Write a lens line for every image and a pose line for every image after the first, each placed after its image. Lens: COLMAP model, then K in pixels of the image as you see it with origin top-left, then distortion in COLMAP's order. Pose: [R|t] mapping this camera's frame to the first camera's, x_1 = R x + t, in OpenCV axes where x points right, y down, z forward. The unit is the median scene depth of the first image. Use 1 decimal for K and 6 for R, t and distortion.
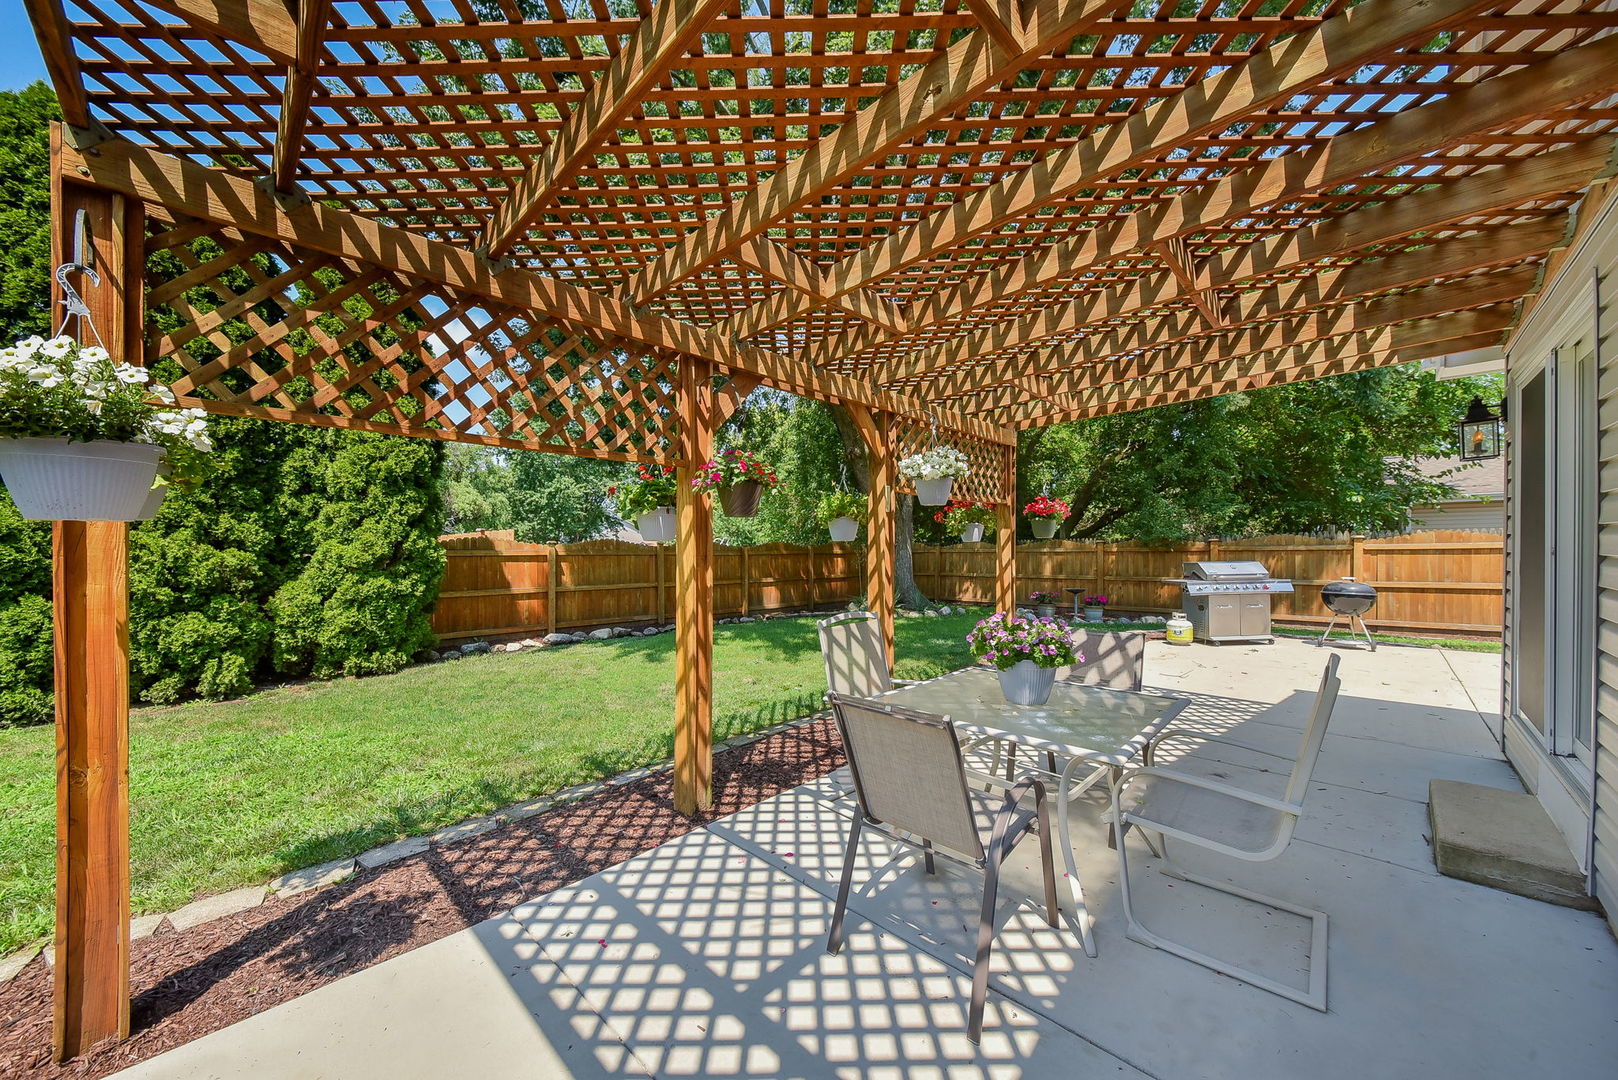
lens RADIAL K [[585.5, 0, 809.0], [0, 585.5, 540.0], [0, 0, 1]] dist [0.002140, 0.000049]
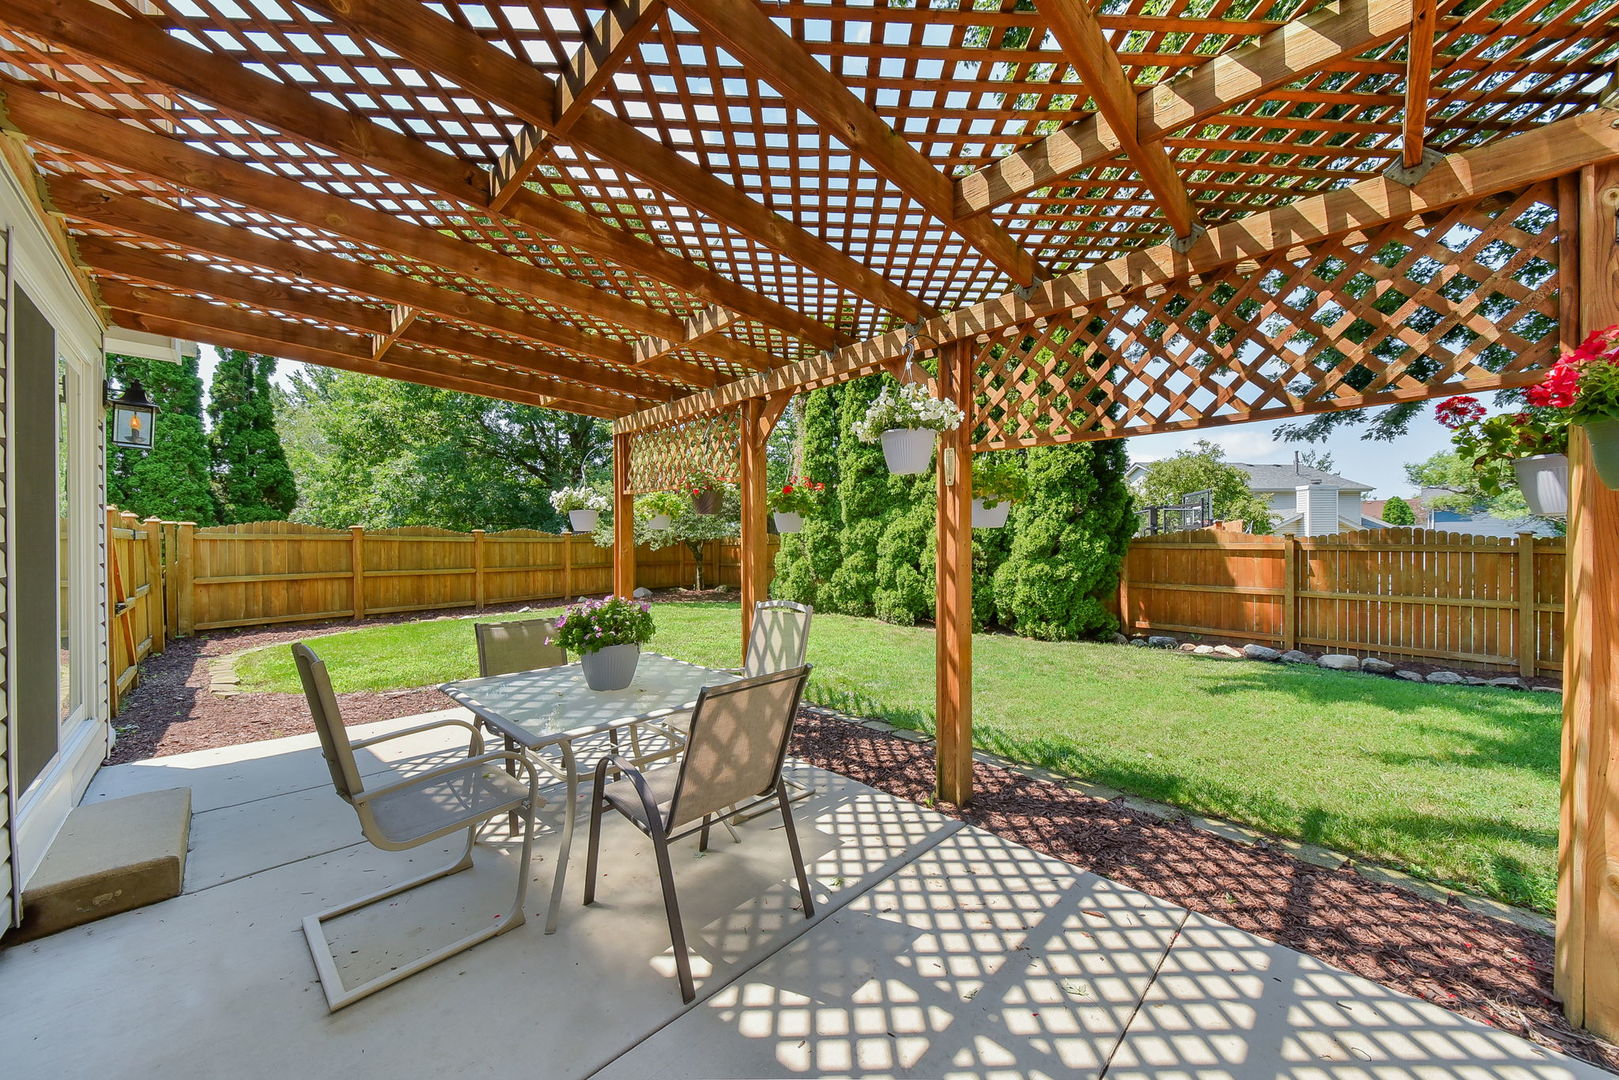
lens RADIAL K [[585.9, 0, 809.5], [0, 585.9, 540.0], [0, 0, 1]] dist [0.002140, 0.000049]
pose [[-0.028707, -0.005734, -0.999571, 0.561774], [0.007145, 0.999957, -0.005941, 0.017228], [0.999562, -0.007313, -0.028665, 0.545100]]
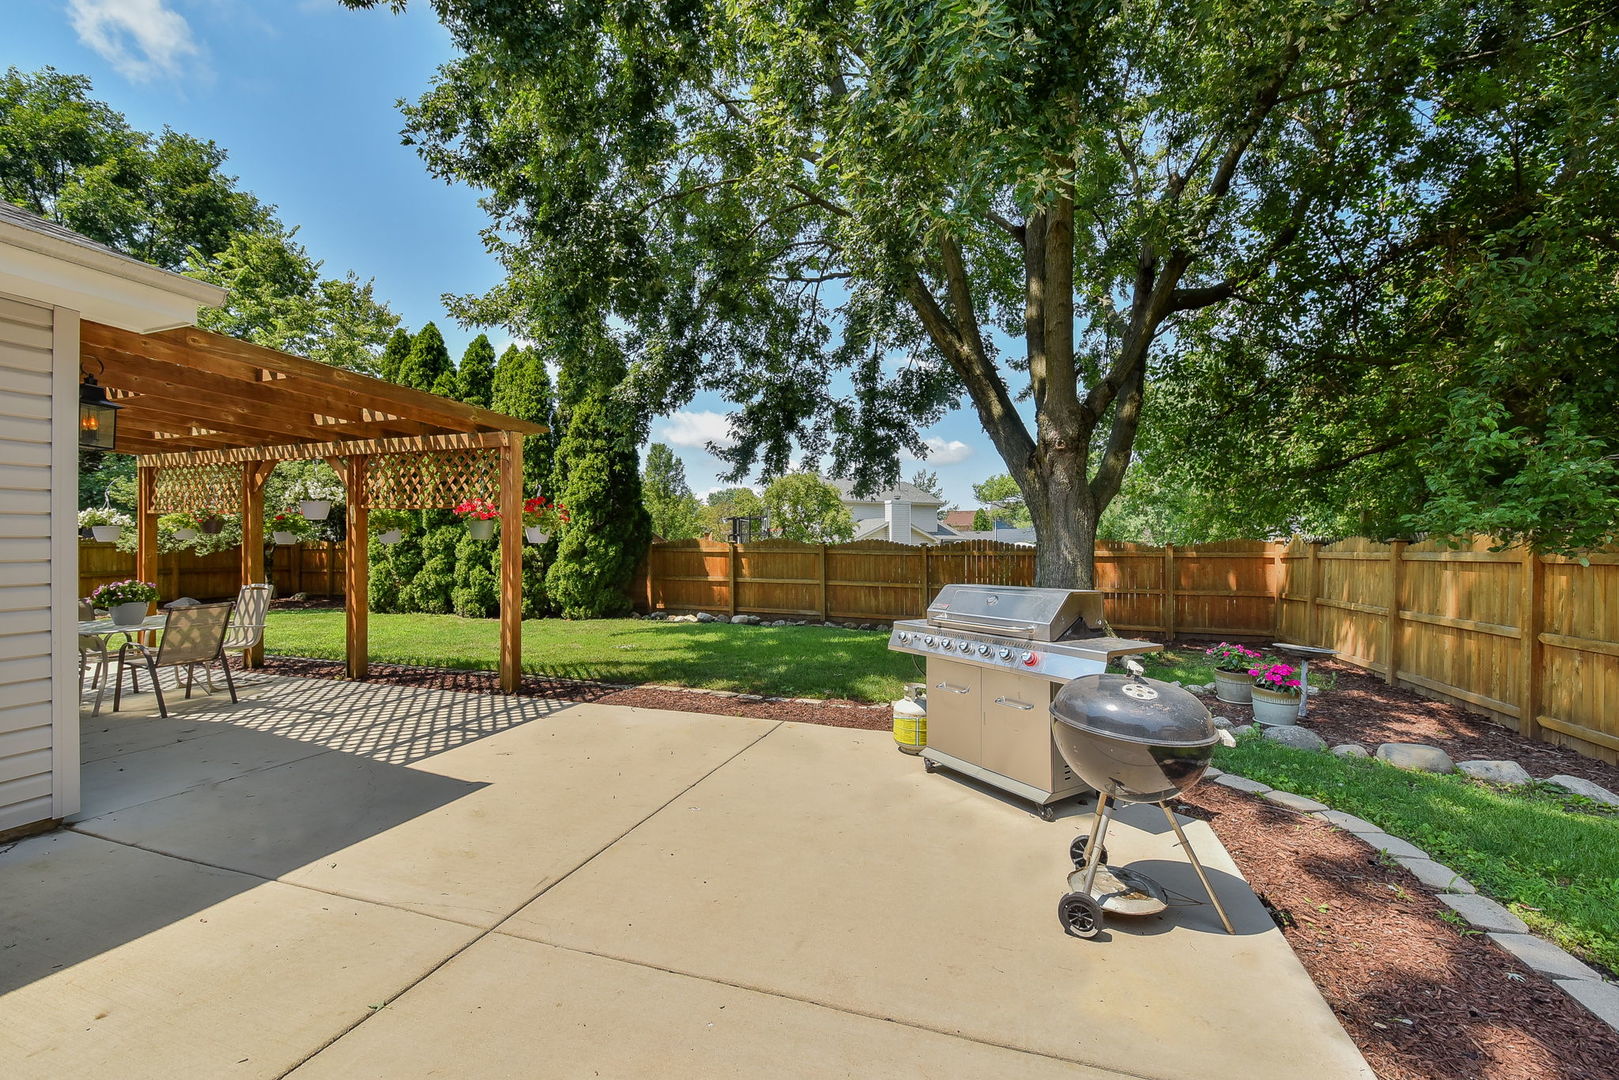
lens RADIAL K [[647.8, 0, 814.6], [0, 647.8, 530.6], [0, 0, 1]] dist [0.031052, -0.023917]
pose [[0.429071, -0.020143, -0.903046, 1.309081], [0.007682, 0.999797, -0.018651, 0.009986], [0.903238, 0.001065, 0.429138, 0.837361]]
